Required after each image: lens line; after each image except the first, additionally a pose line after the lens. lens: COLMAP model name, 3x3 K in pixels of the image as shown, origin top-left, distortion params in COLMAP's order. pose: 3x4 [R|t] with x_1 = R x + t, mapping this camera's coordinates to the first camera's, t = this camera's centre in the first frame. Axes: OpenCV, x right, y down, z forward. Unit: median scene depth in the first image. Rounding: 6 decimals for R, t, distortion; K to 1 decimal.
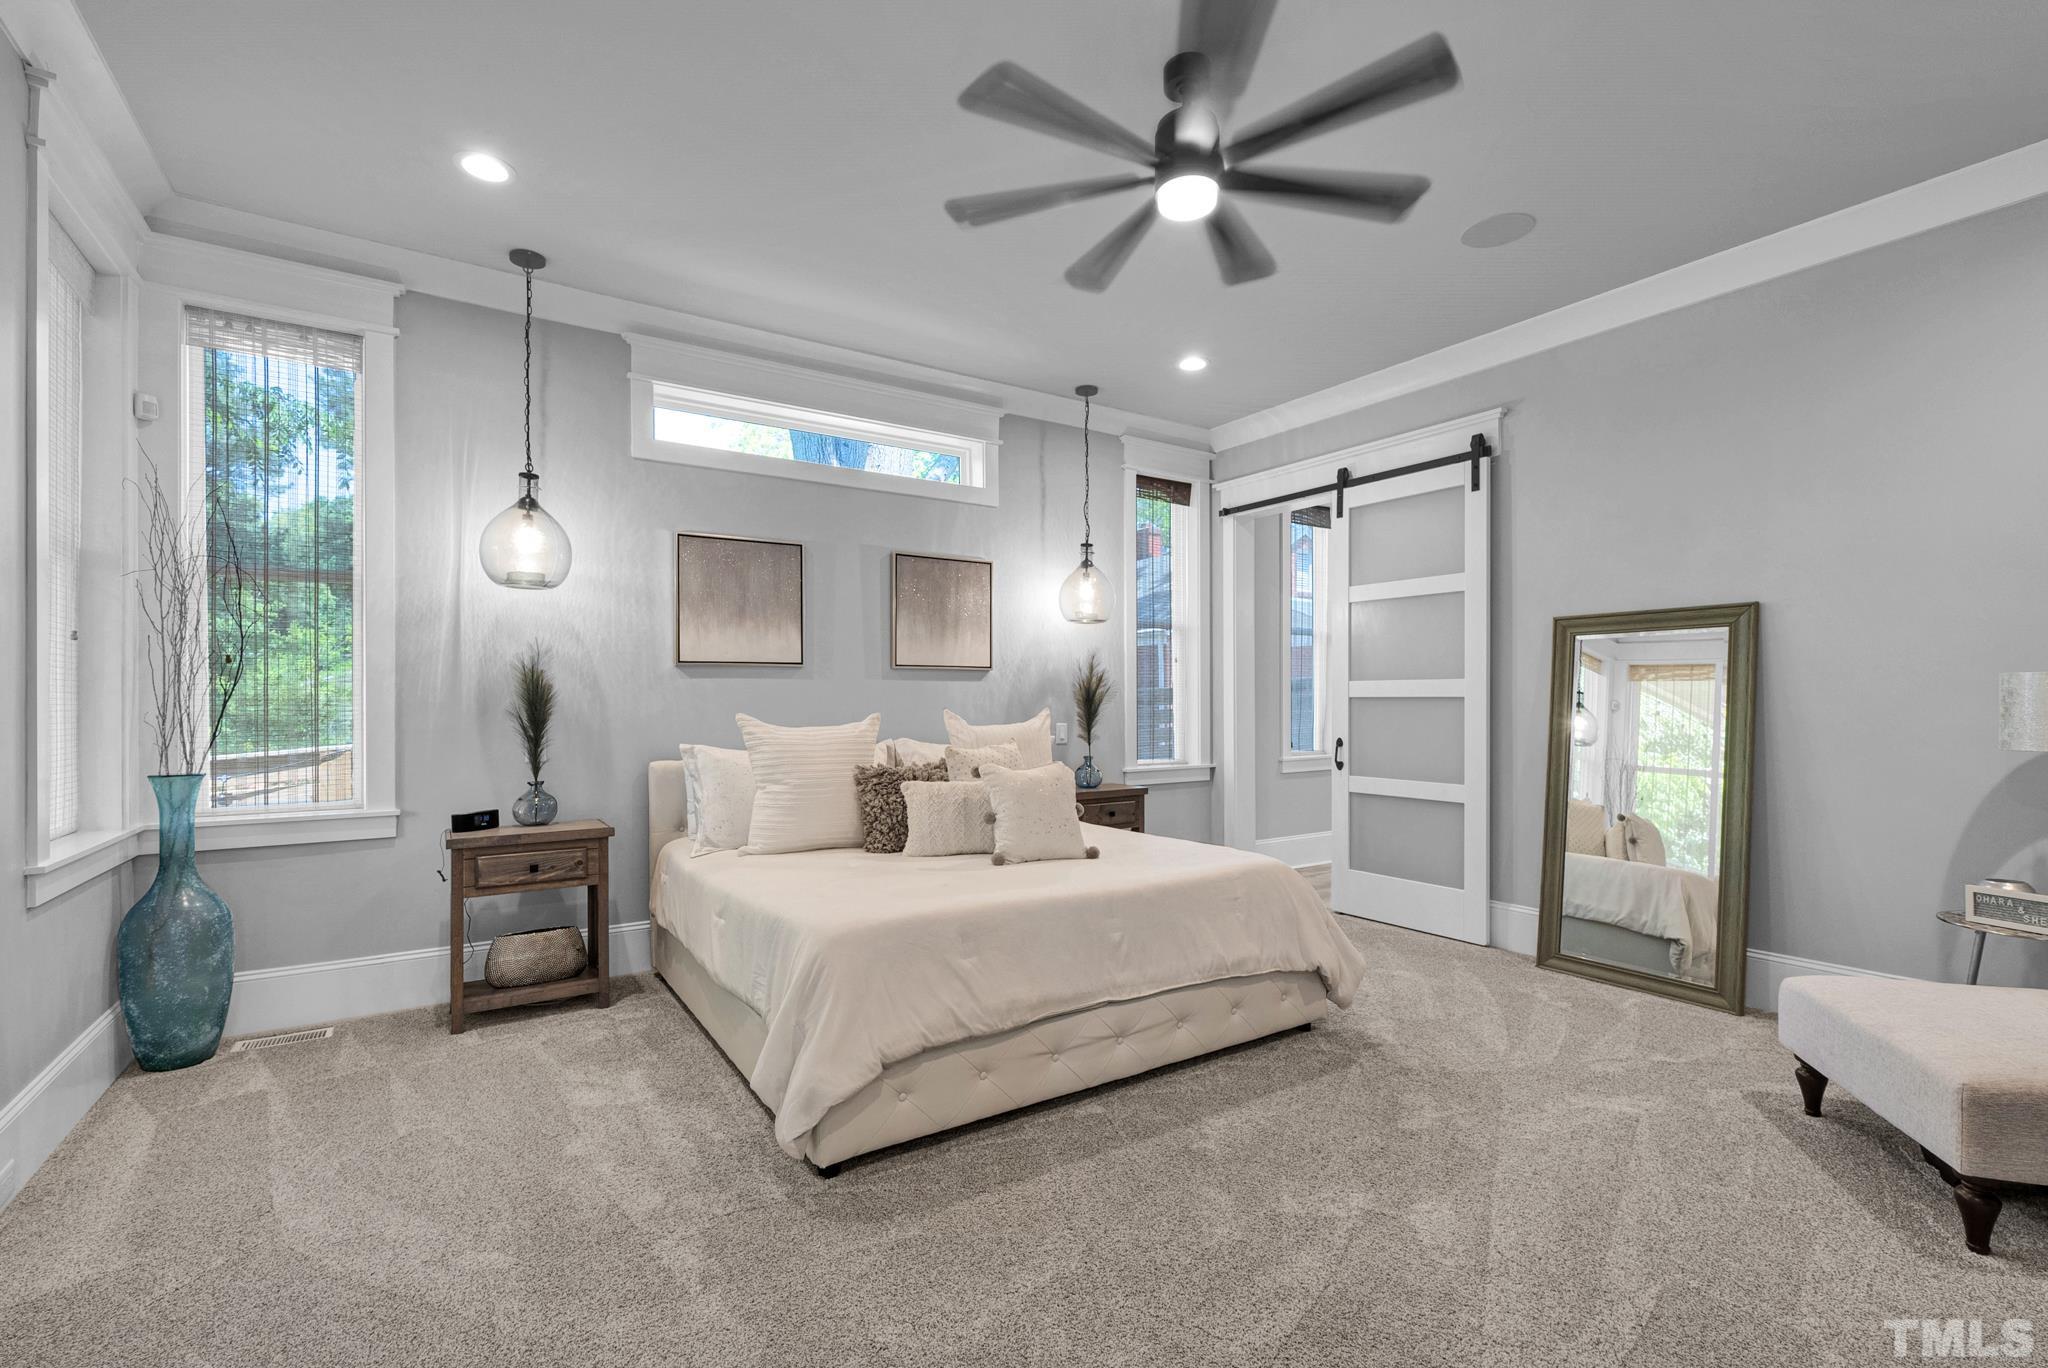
lens RADIAL K [[899.1, 0, 1016.7], [0, 899.1, 706.4], [0, 0, 1]] dist [-0.002529, -0.000147]
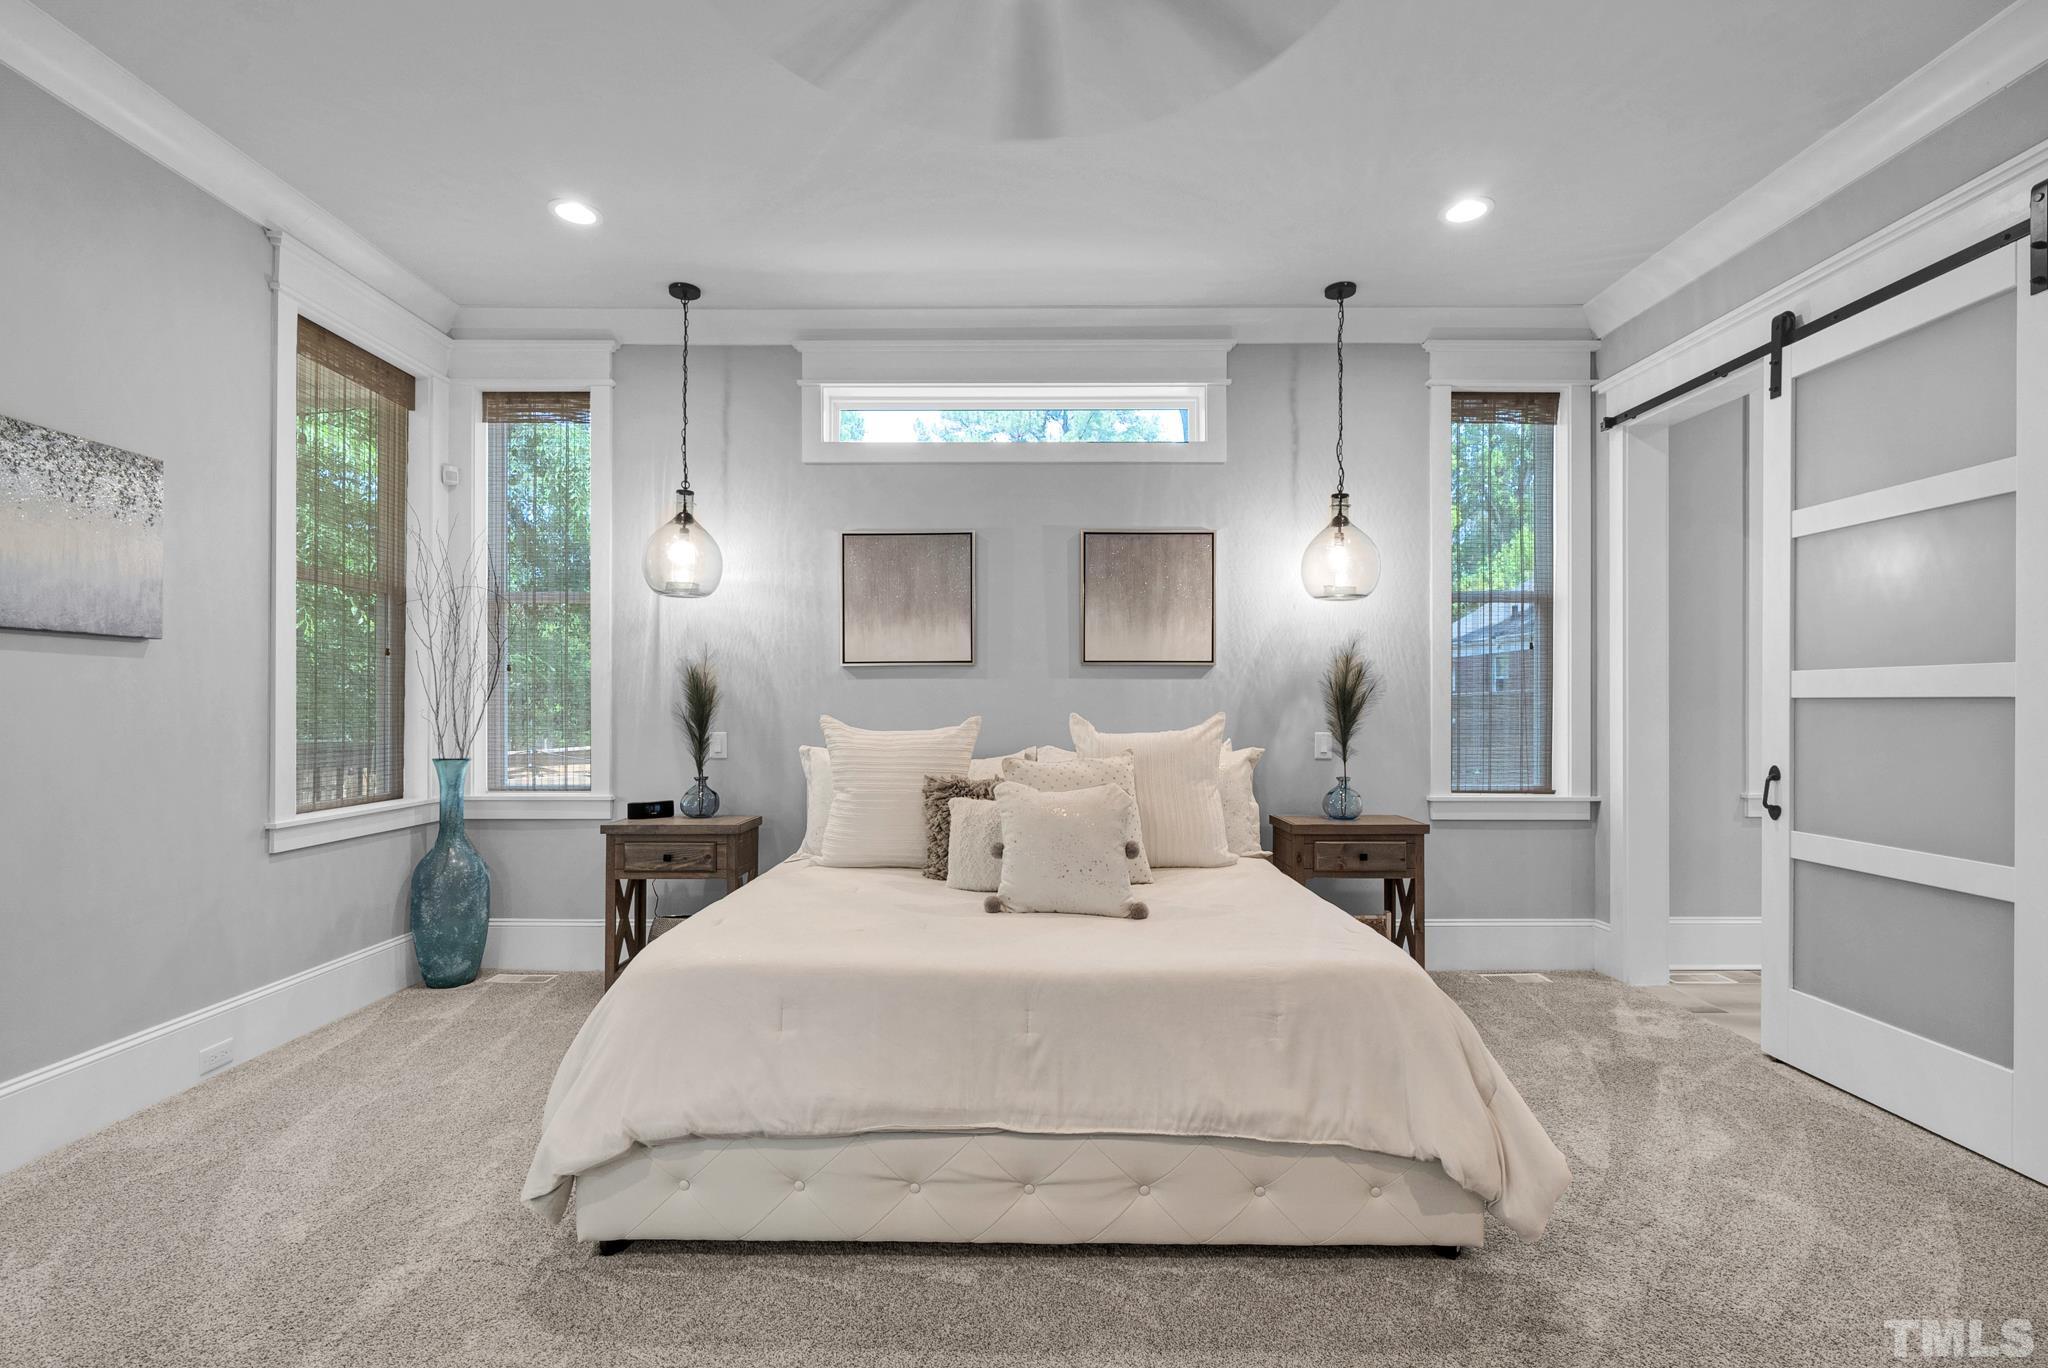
lens RADIAL K [[899.1, 0, 1016.7], [0, 899.1, 706.4], [0, 0, 1]] dist [-0.002529, -0.000147]
pose [[0.834313, 0.004175, -0.551275, 0.336016], [-0.005630, 0.999984, -0.000948, -0.001374], [0.551262, 0.003895, 0.834323, 0.281850]]
